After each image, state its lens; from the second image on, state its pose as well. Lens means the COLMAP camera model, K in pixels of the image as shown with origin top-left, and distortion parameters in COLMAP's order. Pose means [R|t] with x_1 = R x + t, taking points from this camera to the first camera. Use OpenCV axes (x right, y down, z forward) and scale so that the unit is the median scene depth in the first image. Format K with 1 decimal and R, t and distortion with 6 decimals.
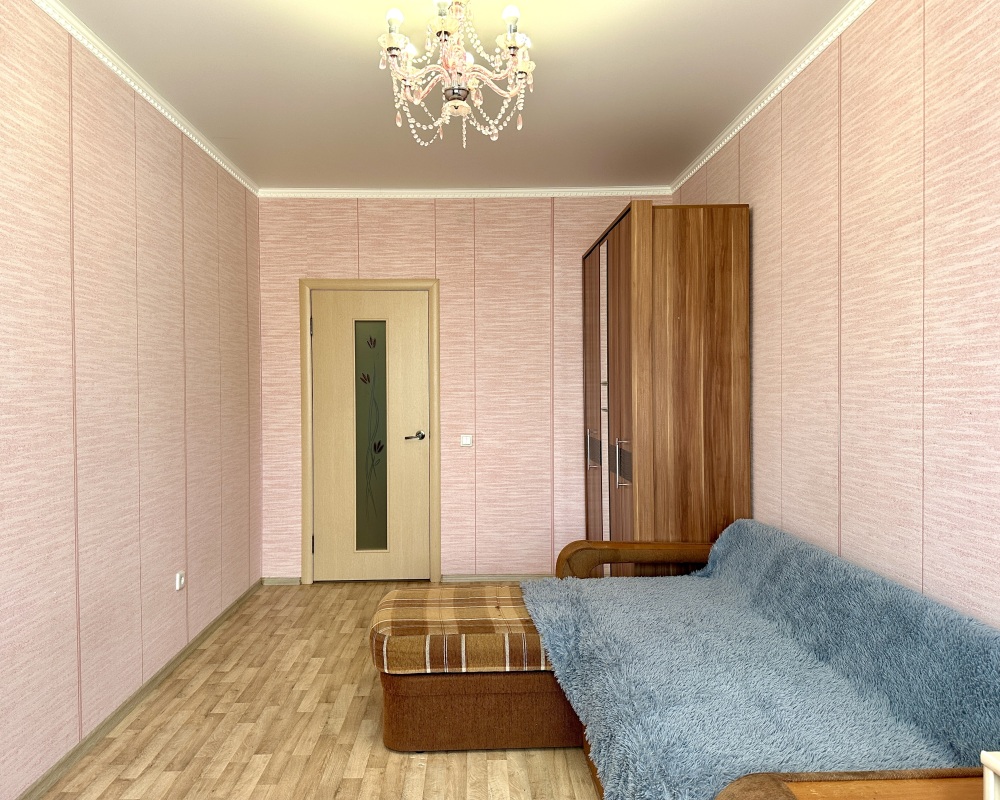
lens RADIAL K [[750.4, 0, 500.2], [0, 750.4, 395.4], [0, 0, 1]] dist [0.059008, -0.057614]
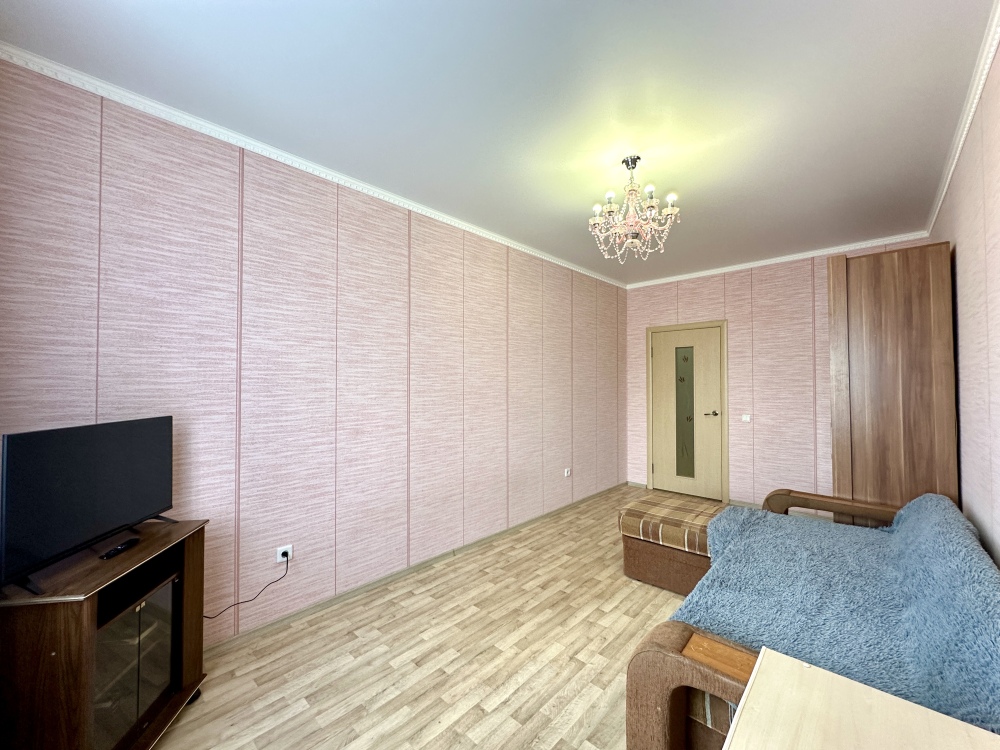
lens RADIAL K [[399.8, 0, 500.5], [0, 399.8, 375.1], [0, 0, 1]] dist [-0.003105, 0.000243]
pose [[0.723438, -0.007815, -0.690345, 0.259674], [-0.011220, 0.999671, -0.023074, -0.010096], [0.690298, 0.024438, 0.723112, 0.025767]]
